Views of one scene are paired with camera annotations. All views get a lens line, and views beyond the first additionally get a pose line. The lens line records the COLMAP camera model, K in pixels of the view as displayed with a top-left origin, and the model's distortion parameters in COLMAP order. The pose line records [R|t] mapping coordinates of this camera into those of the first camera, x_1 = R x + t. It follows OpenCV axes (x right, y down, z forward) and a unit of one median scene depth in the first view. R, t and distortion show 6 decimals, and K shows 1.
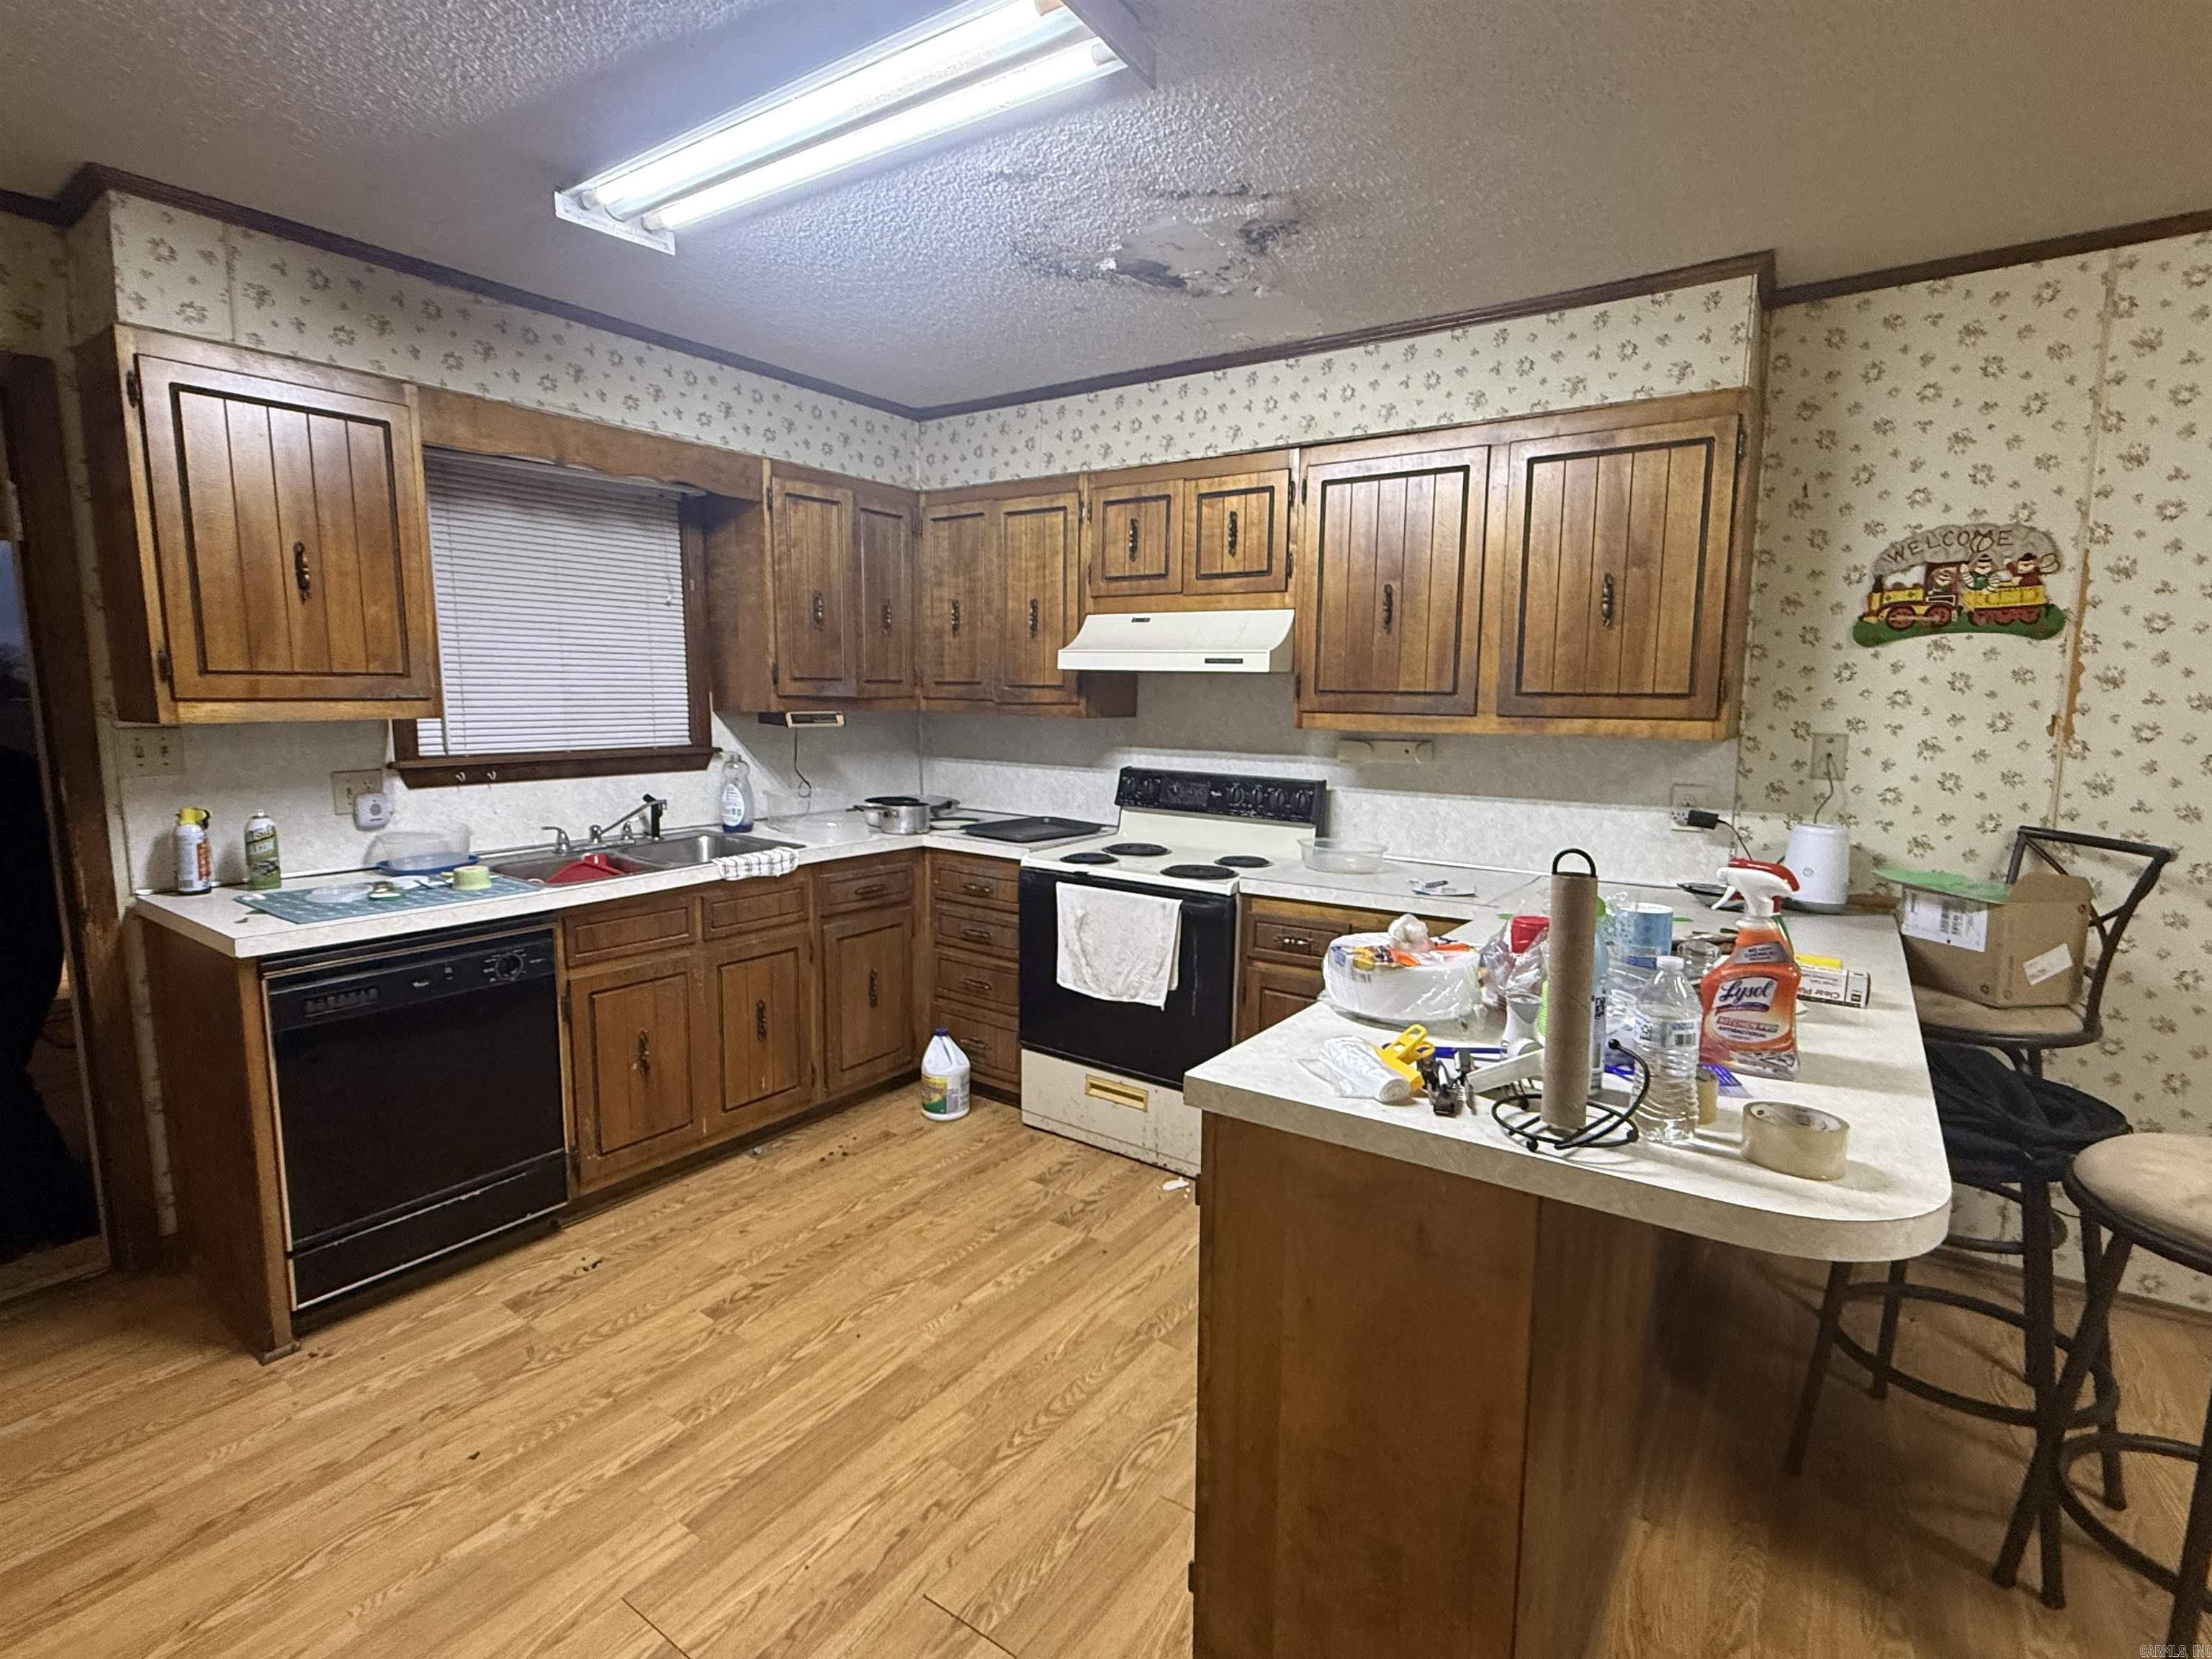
lens RADIAL K [[1073.2, 0, 1103.1], [0, 1073.2, 824.1], [0, 0, 1]] dist [-0.003804, 0.004717]
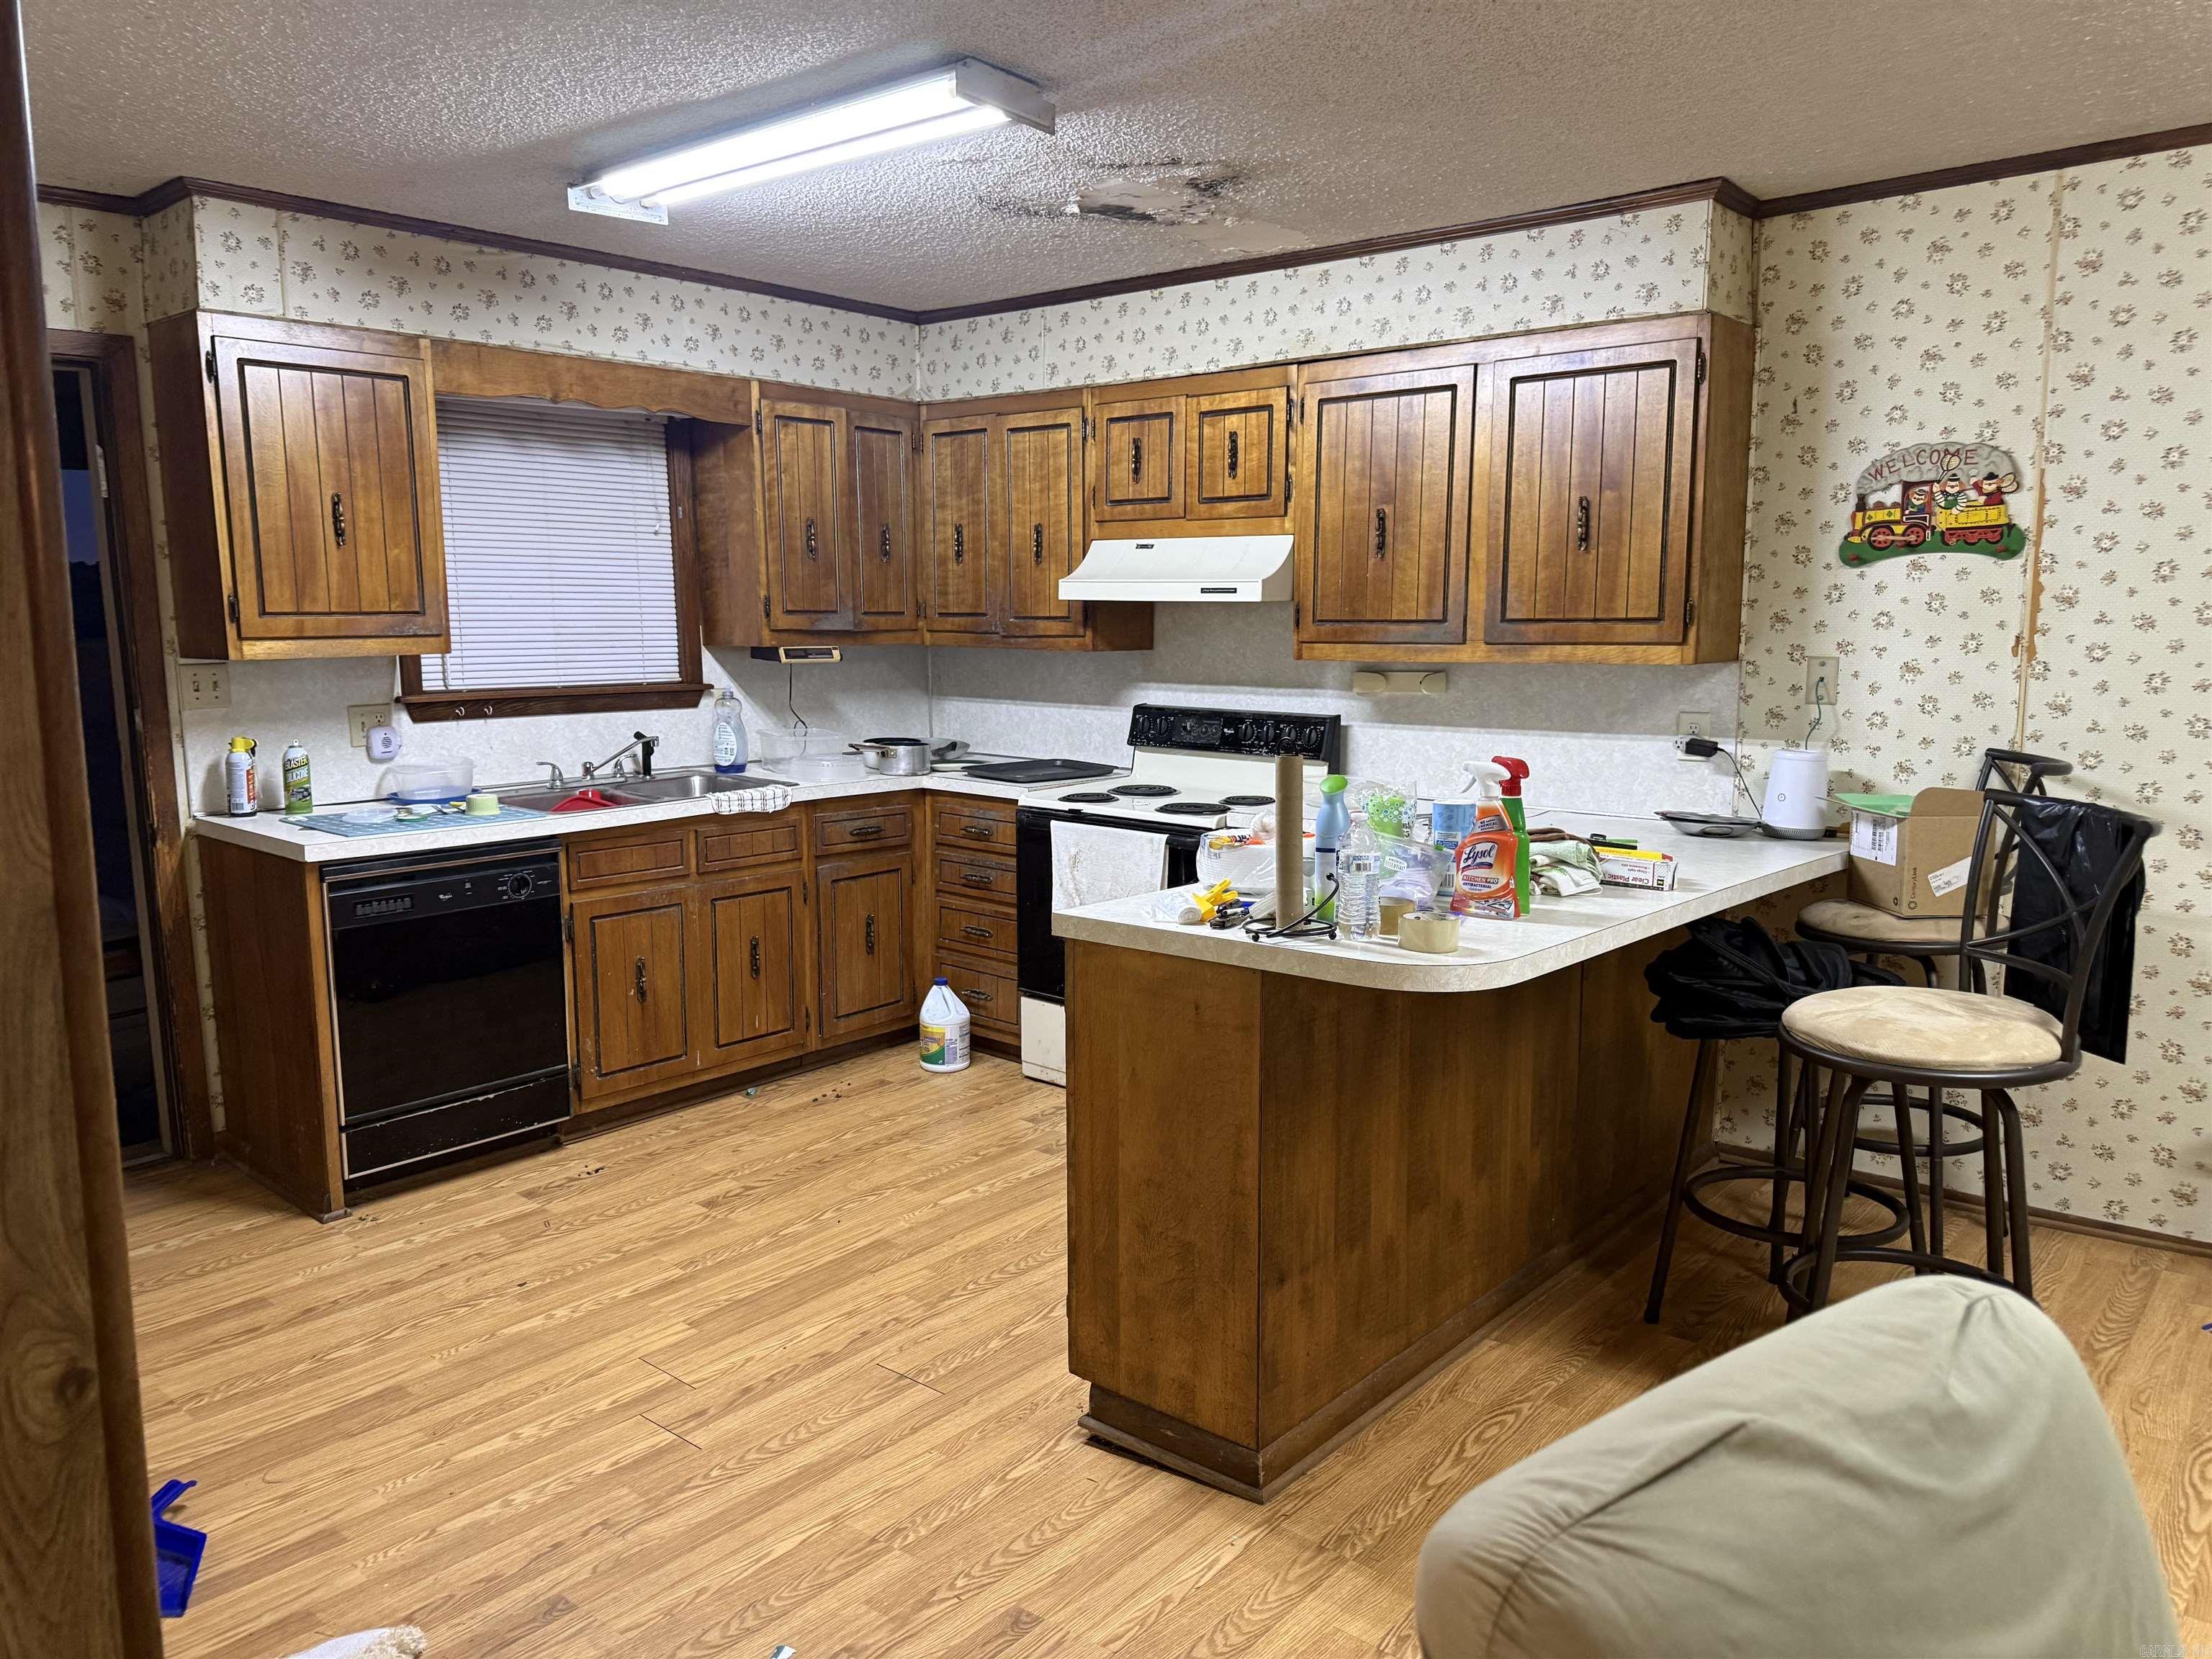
lens RADIAL K [[1556.0, 0, 1107.9], [0, 1556.0, 840.3], [0, 0, 1]] dist [0.045968, -0.053229]
pose [[0.995793, 0.002287, -0.091598, 0.177912], [-0.000304, 0.999765, 0.021660, 0.055059], [0.091627, -0.021541, 0.995560, -0.514336]]
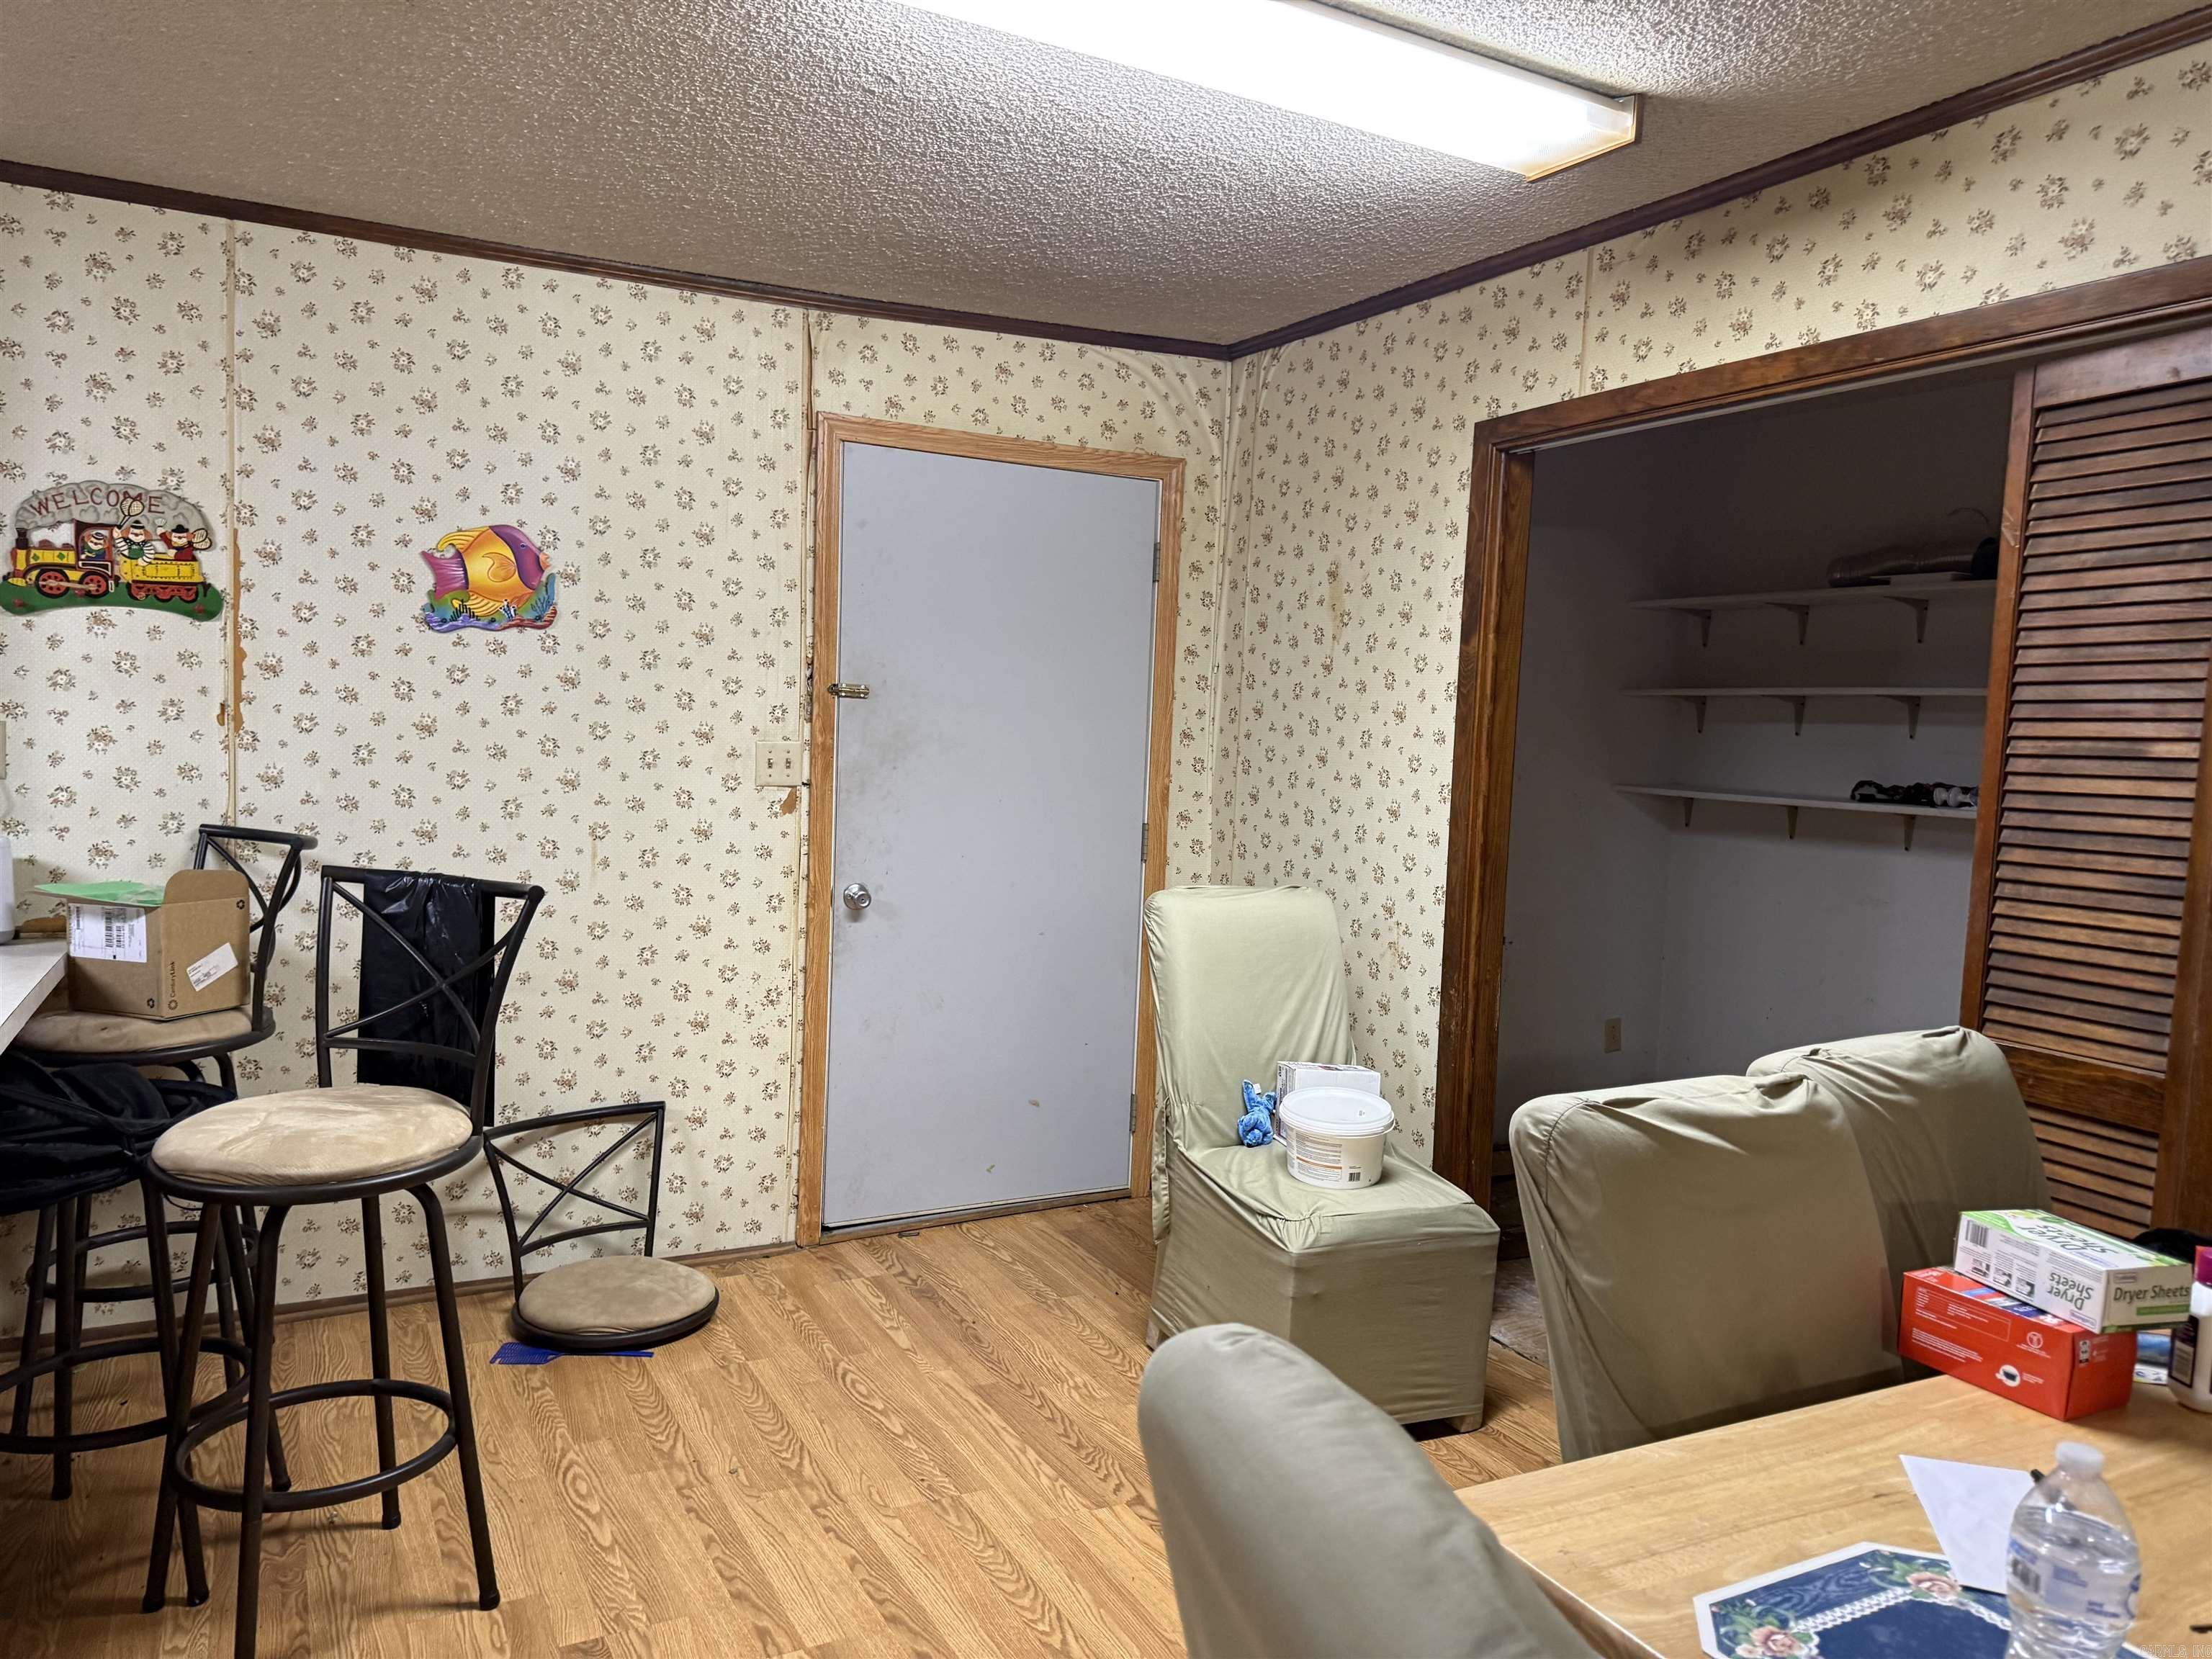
lens RADIAL K [[1556.0, 0, 1108.5], [0, 1556.0, 838.5], [0, 0, 1]] dist [0.045968, -0.053229]
pose [[0.444009, -0.049306, 0.894665, 0.004863], [0.069689, 0.997361, 0.020380, 0.039990], [-0.893308, 0.053299, 0.446273, -0.278377]]
